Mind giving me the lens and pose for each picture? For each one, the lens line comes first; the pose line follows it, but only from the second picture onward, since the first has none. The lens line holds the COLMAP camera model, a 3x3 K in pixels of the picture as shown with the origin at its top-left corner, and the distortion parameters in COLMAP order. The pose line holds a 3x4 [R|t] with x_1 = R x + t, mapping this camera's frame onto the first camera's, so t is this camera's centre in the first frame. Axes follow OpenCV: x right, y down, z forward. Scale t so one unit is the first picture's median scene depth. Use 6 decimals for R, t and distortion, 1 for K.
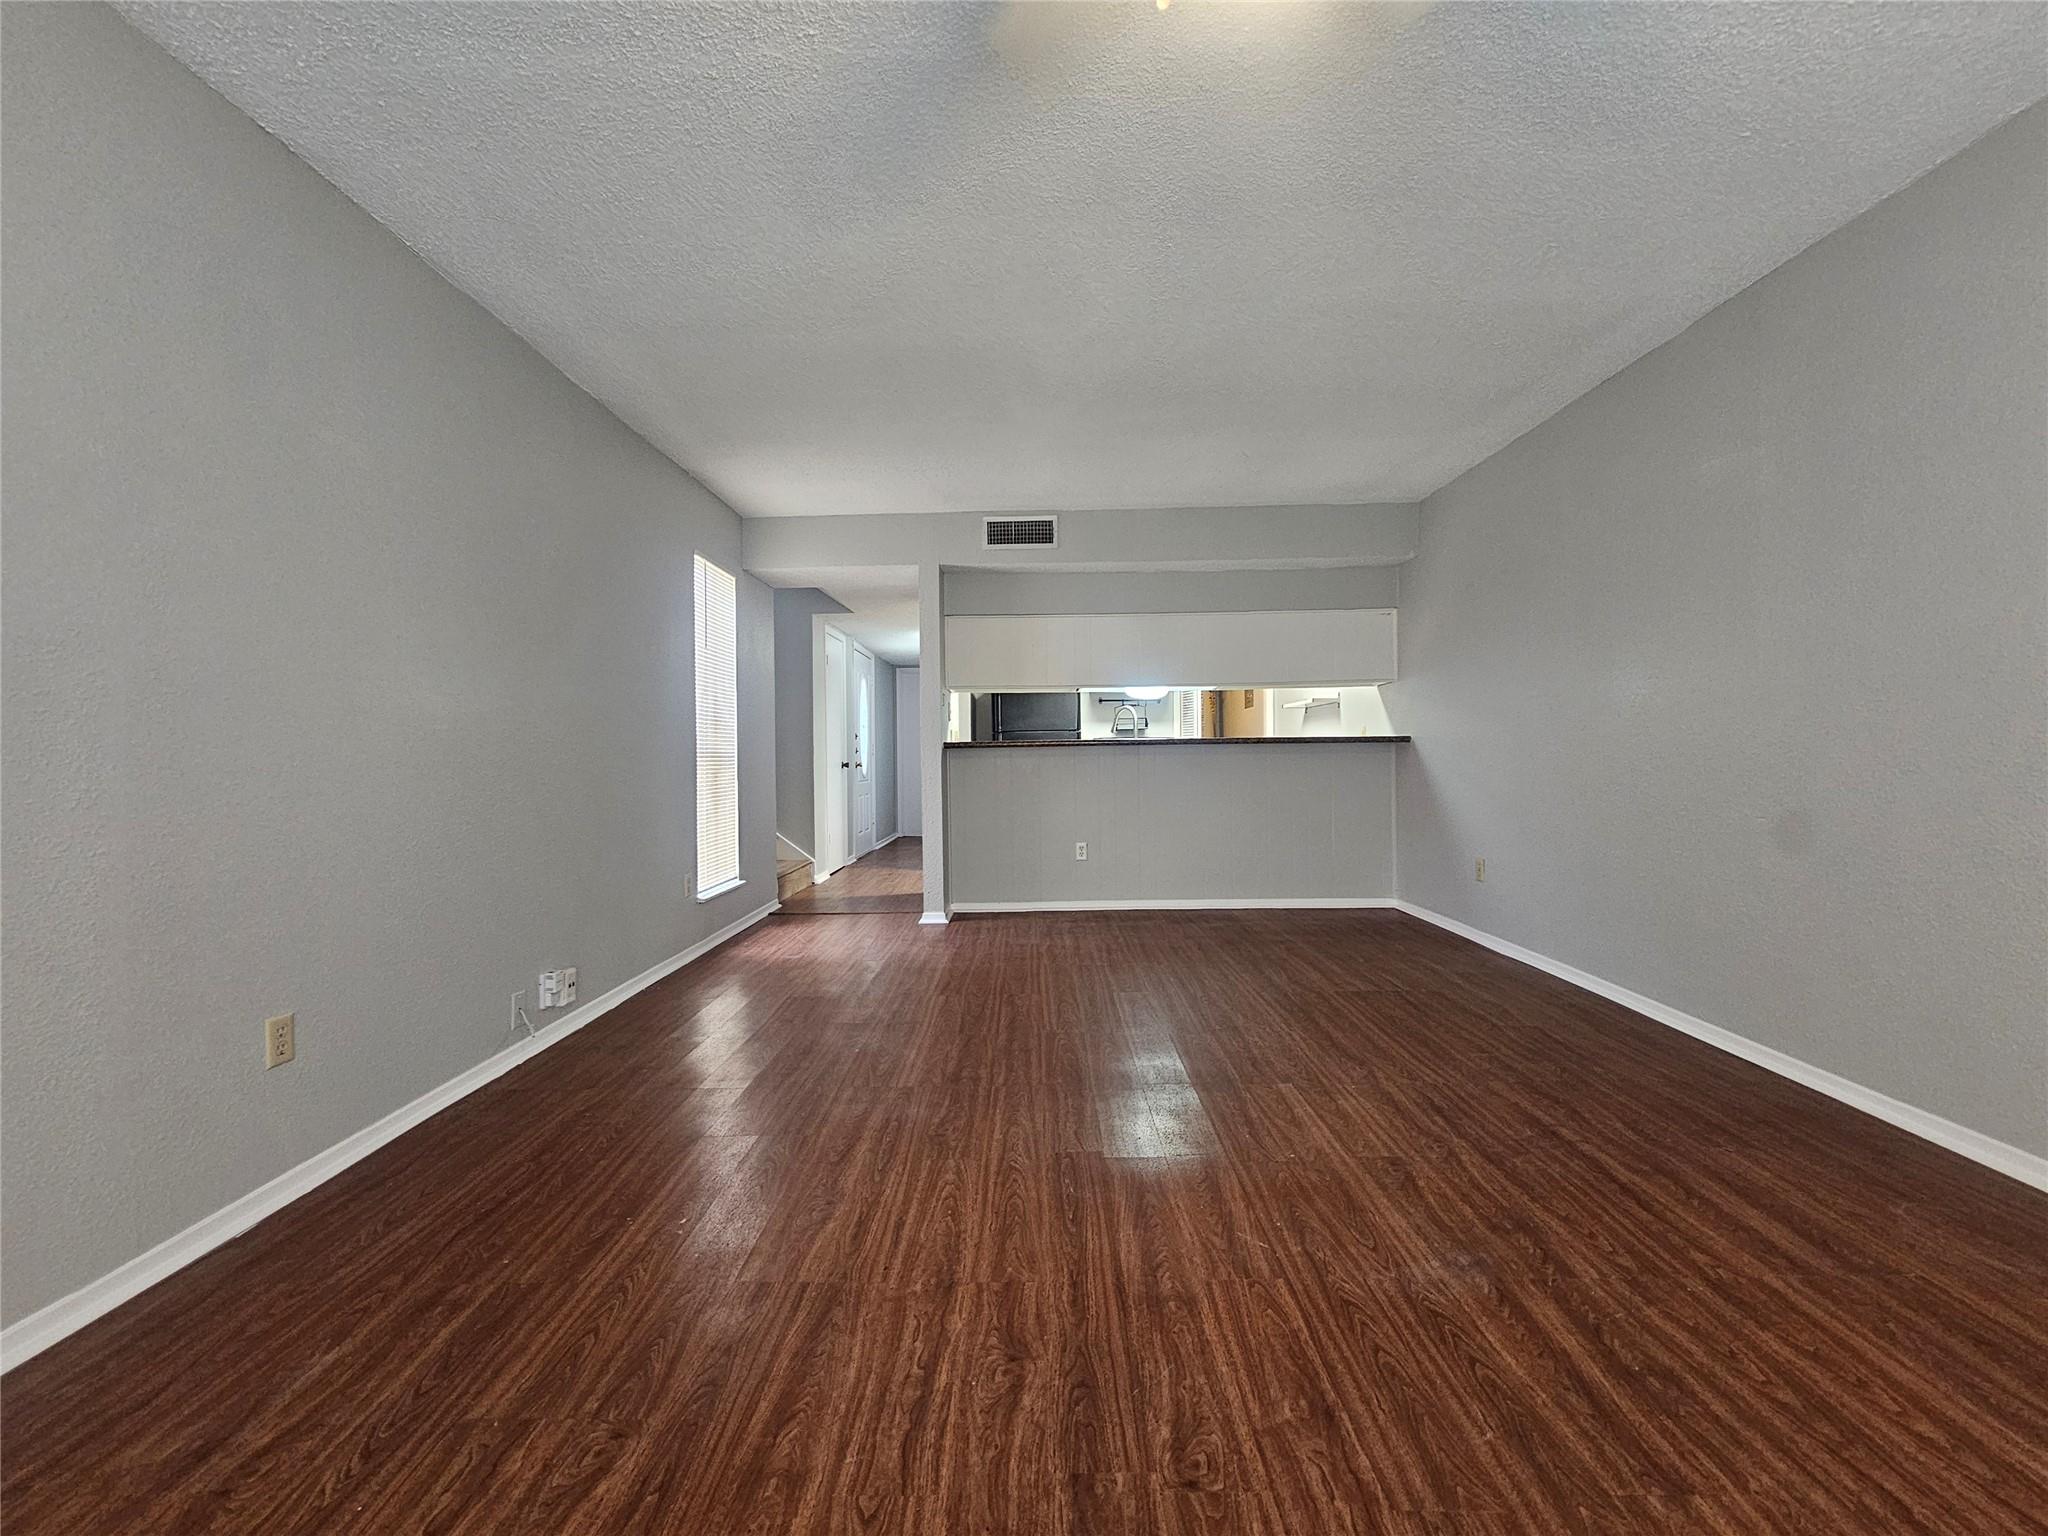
lens RADIAL K [[841.3, 0, 1019.9], [0, 841.3, 759.3], [0, 0, 1]] dist [-0.002532, 0.000147]
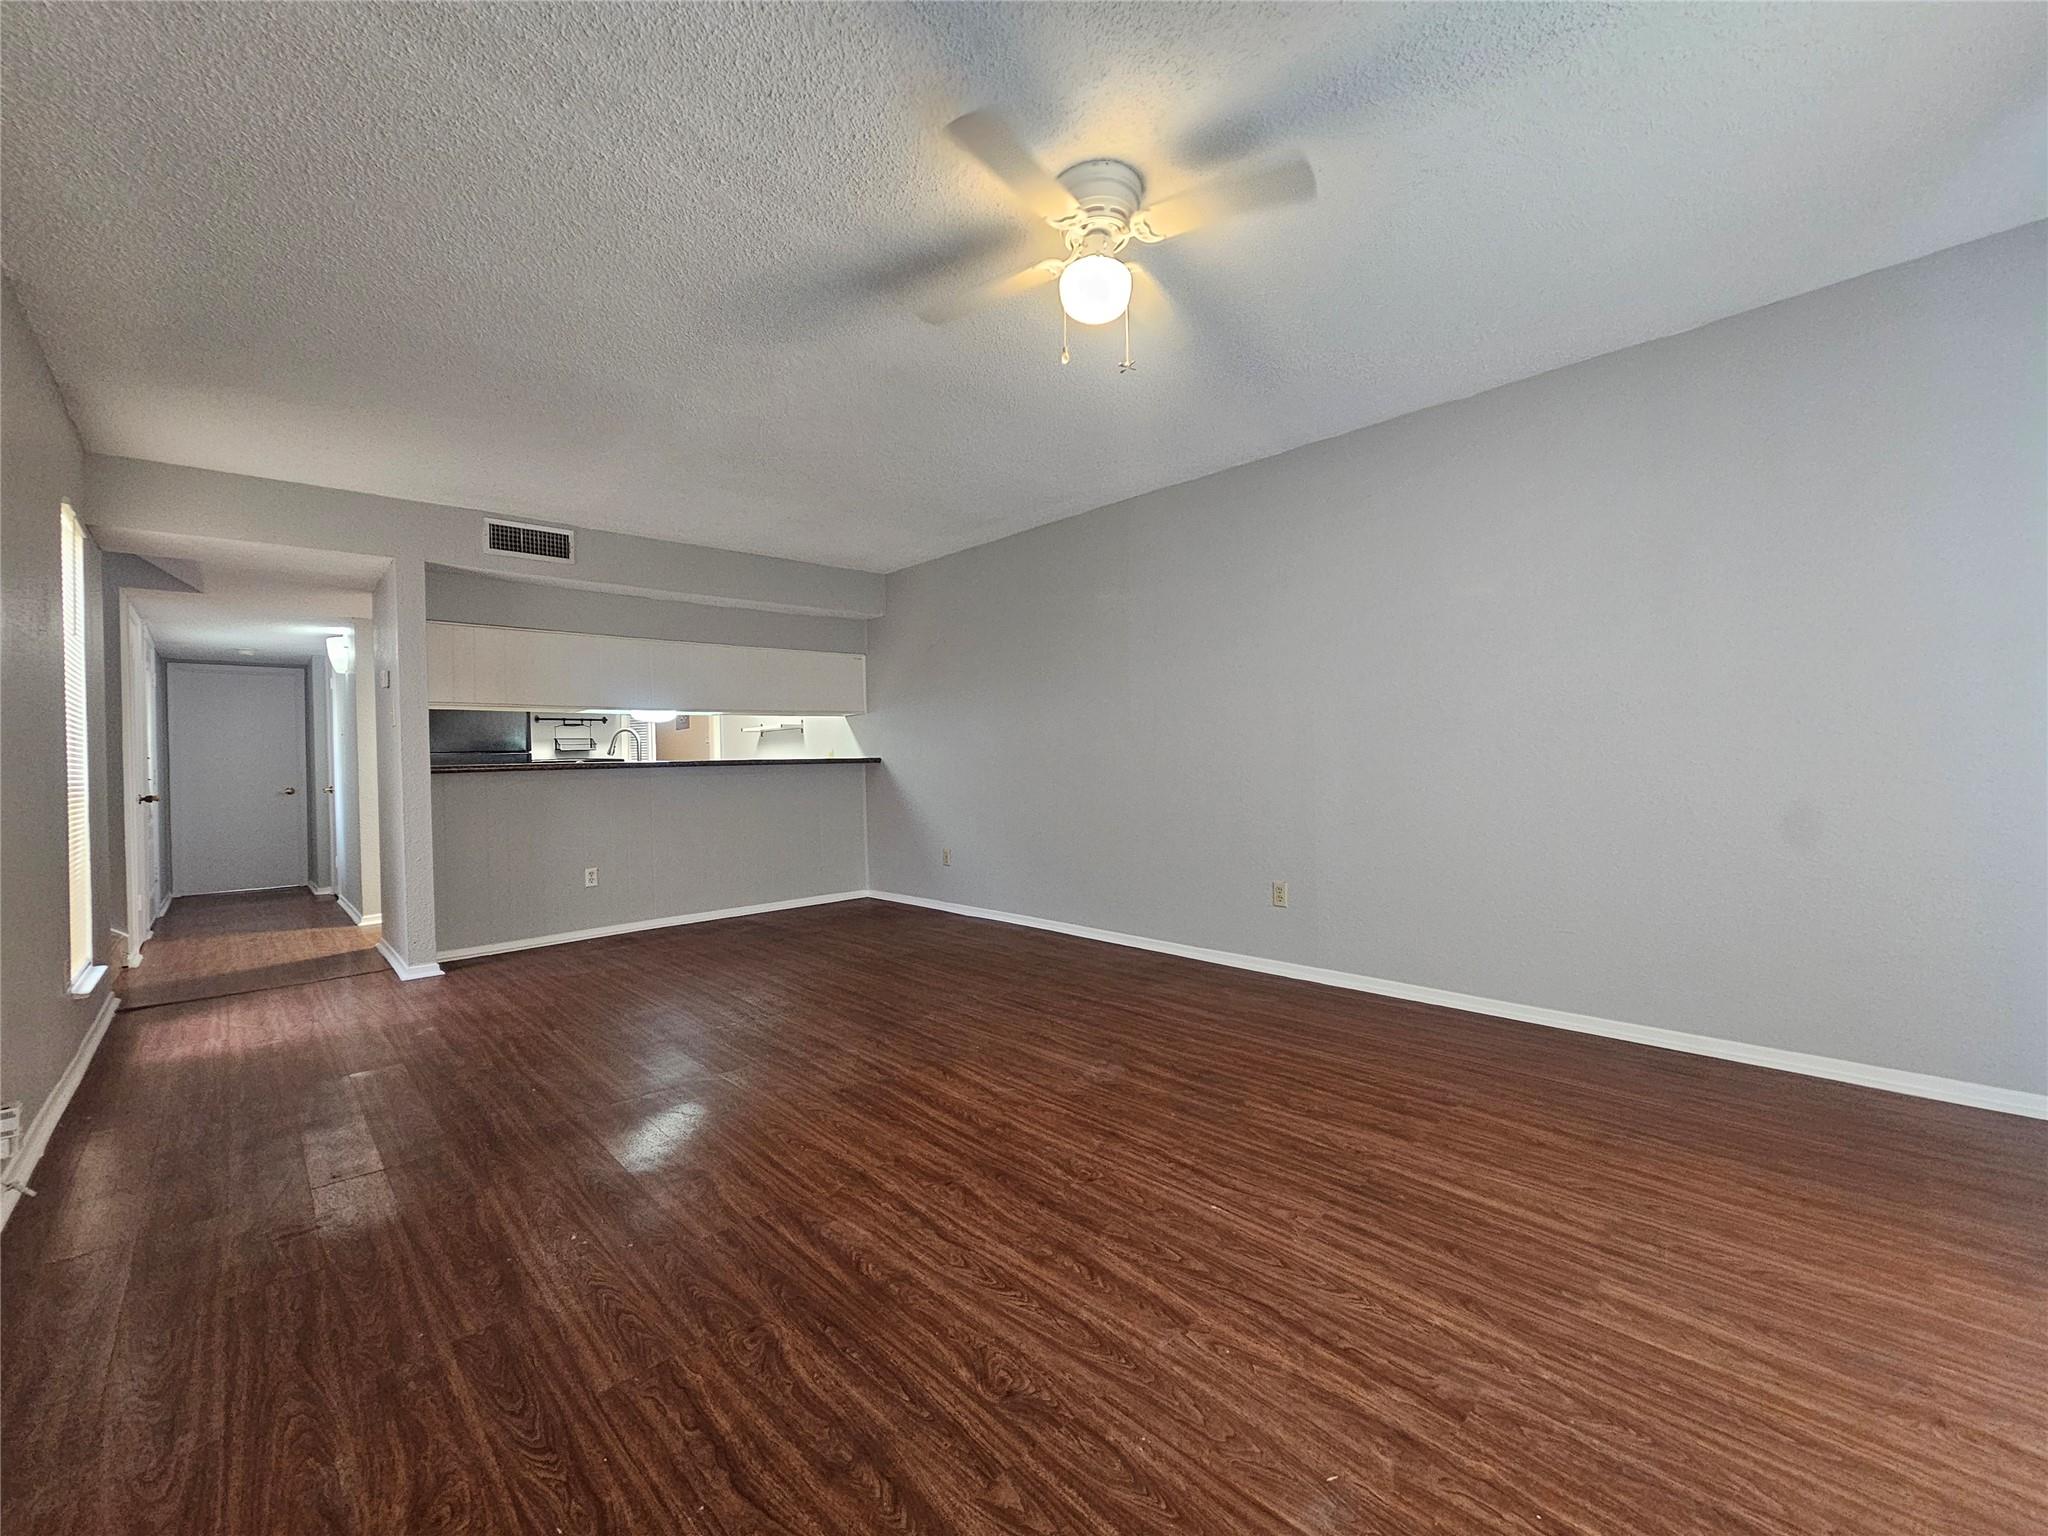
lens RADIAL K [[841.3, 0, 1021.5], [0, 841.3, 767.8], [0, 0, 1]] dist [-0.002532, 0.000147]
pose [[0.714325, -0.009606, 0.699749, -0.552589], [0.018763, 0.999809, -0.005429, -0.005464], [-0.699563, 0.017007, 0.714369, -0.094831]]
